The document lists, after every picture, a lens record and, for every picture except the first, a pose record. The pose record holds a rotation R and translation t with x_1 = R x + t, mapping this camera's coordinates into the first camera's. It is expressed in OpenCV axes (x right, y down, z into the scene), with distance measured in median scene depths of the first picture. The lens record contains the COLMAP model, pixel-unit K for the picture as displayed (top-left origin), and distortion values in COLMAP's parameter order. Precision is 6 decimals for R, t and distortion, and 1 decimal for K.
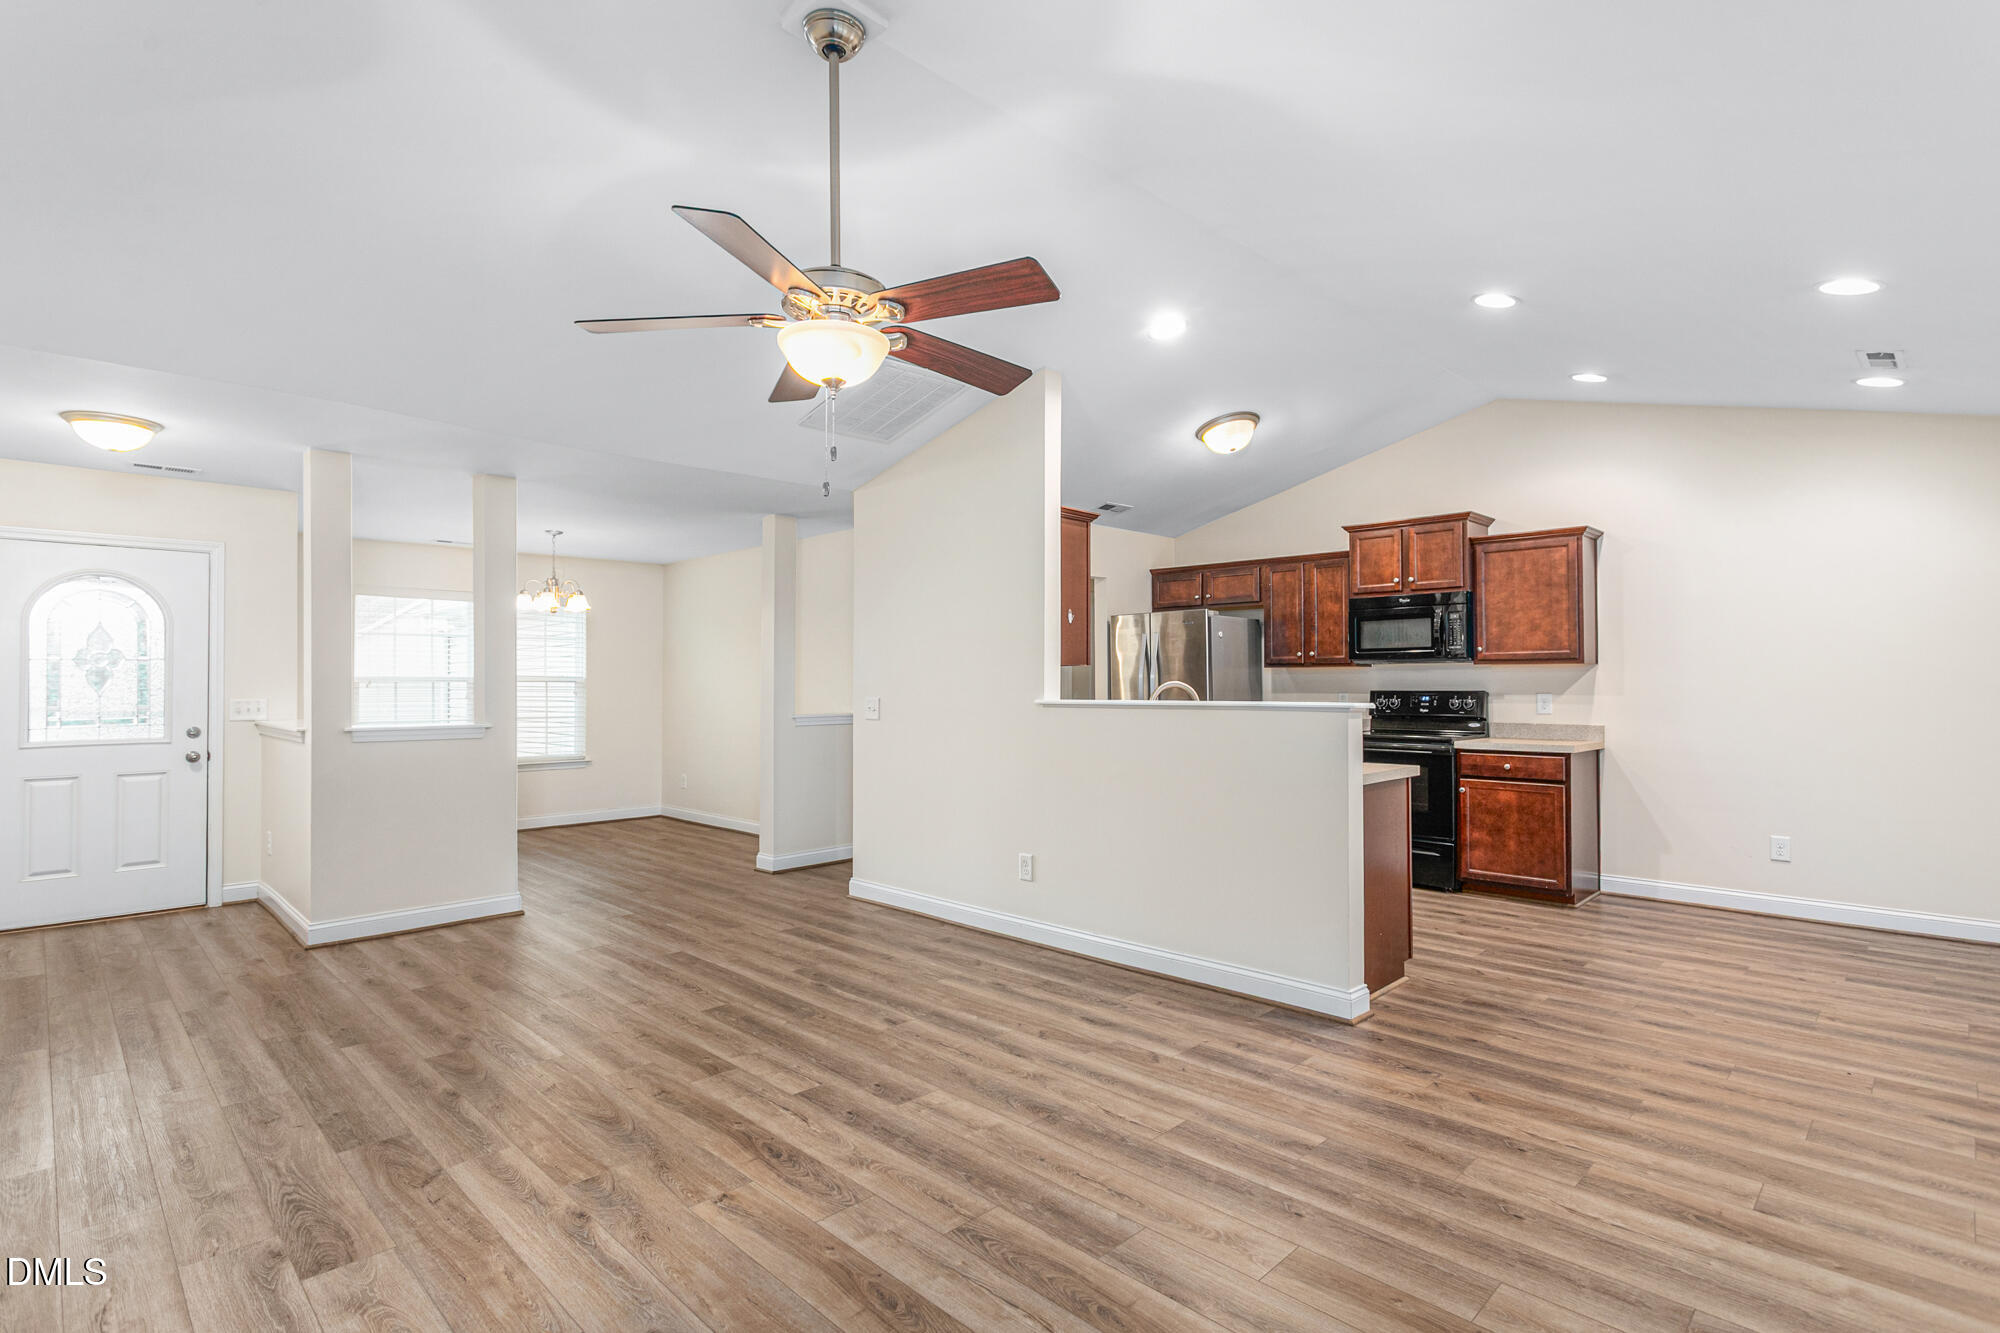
lens RADIAL K [[958.2, 0, 1010.5], [0, 958.2, 672.4], [0, 0, 1]] dist [-0.003031, -0.001060]
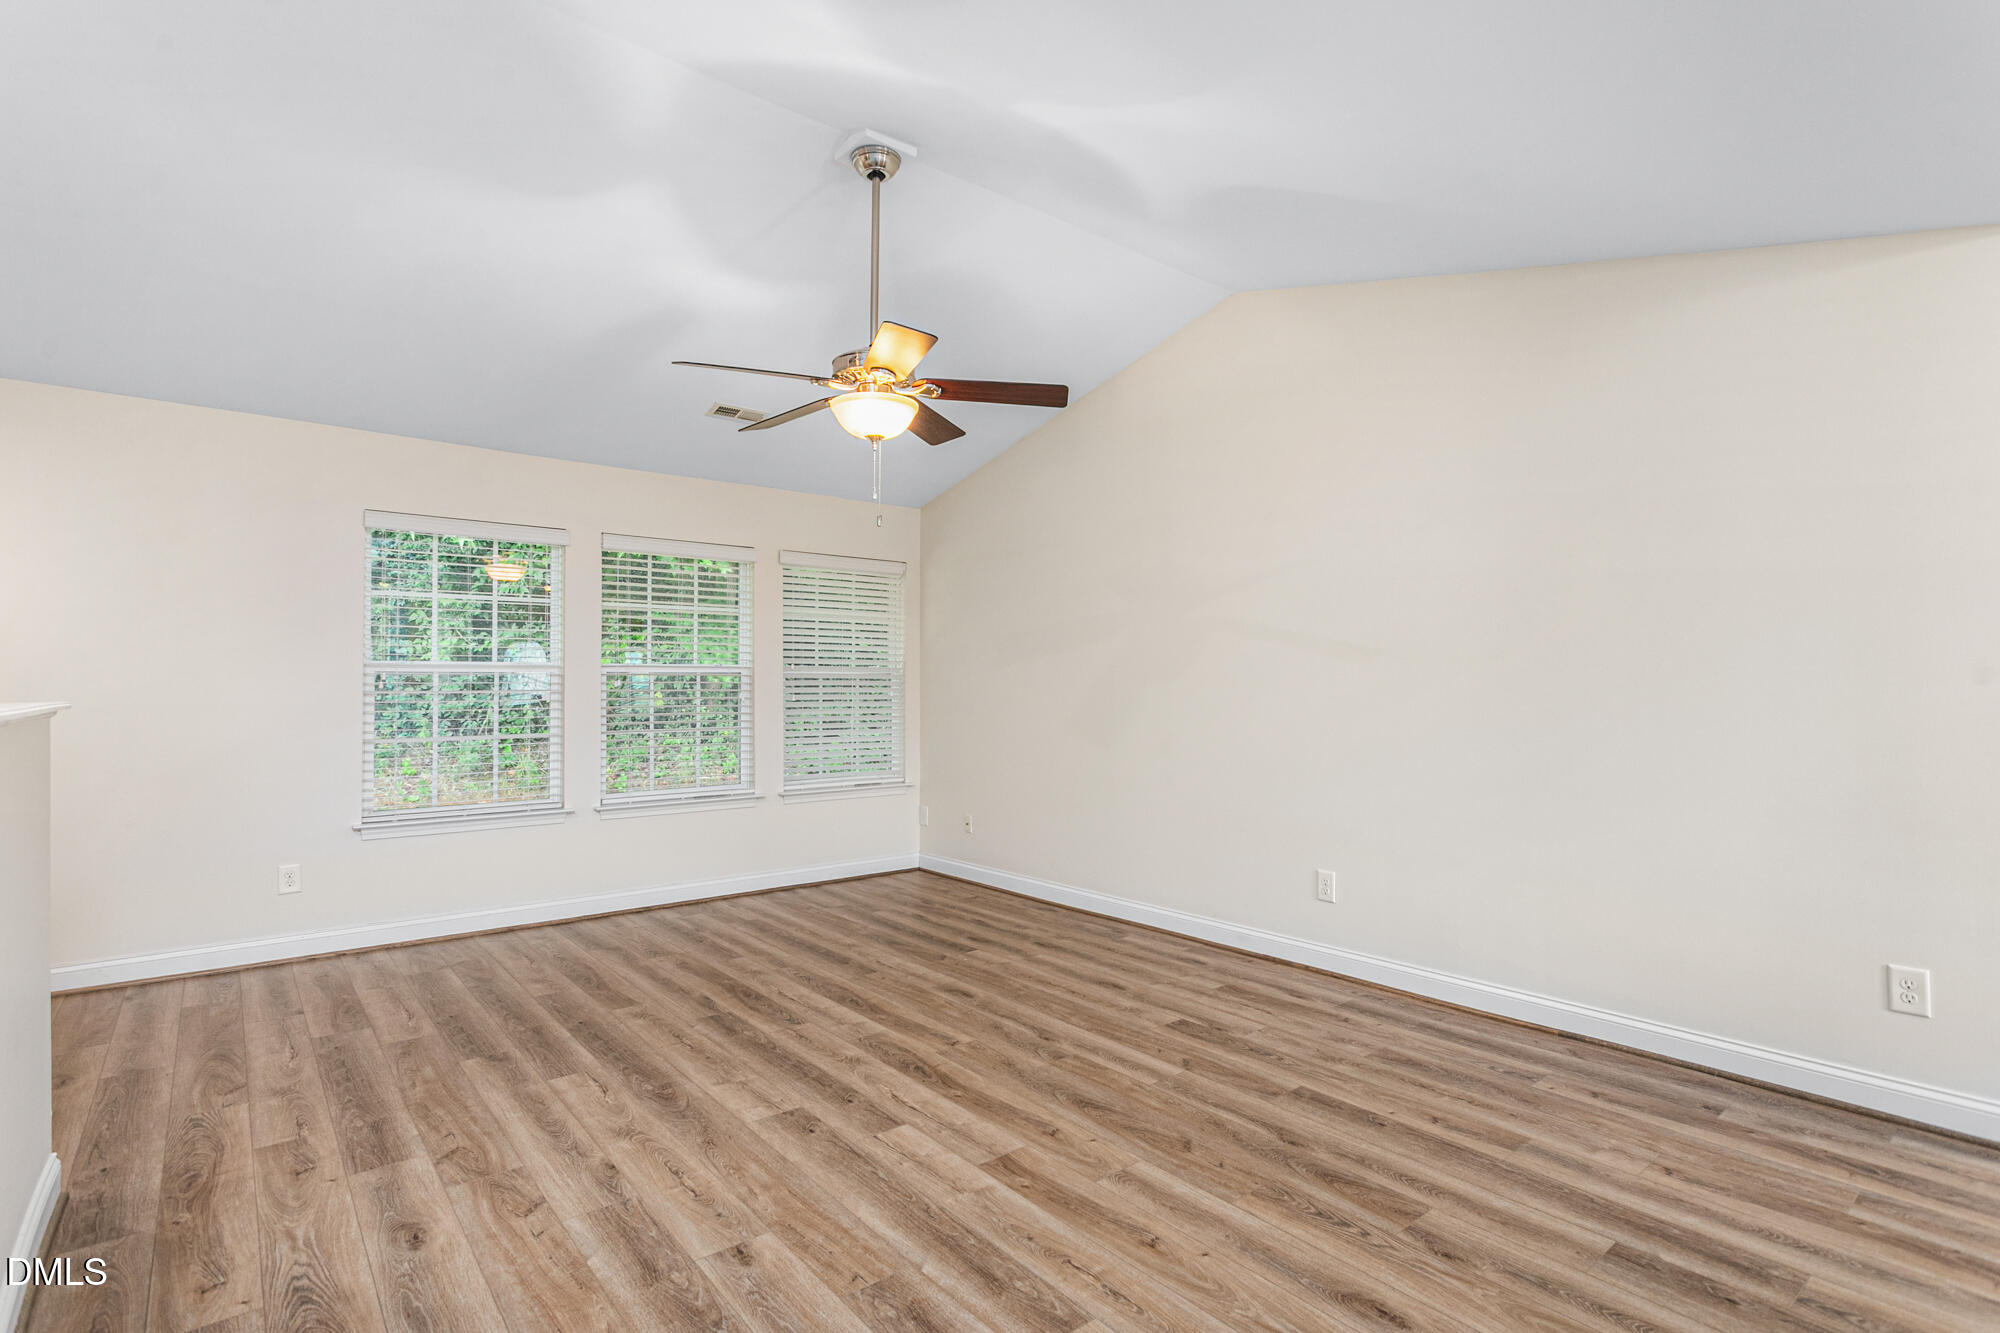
lens RADIAL K [[958.2, 0, 1000.7], [0, 958.2, 677.5], [0, 0, 1]] dist [-0.003031, -0.001060]
pose [[-0.993688, 0.005610, 0.112040, -0.214968], [0.002788, 0.999675, -0.025328, 0.020959], [-0.112146, -0.024855, -0.993381, 0.973719]]
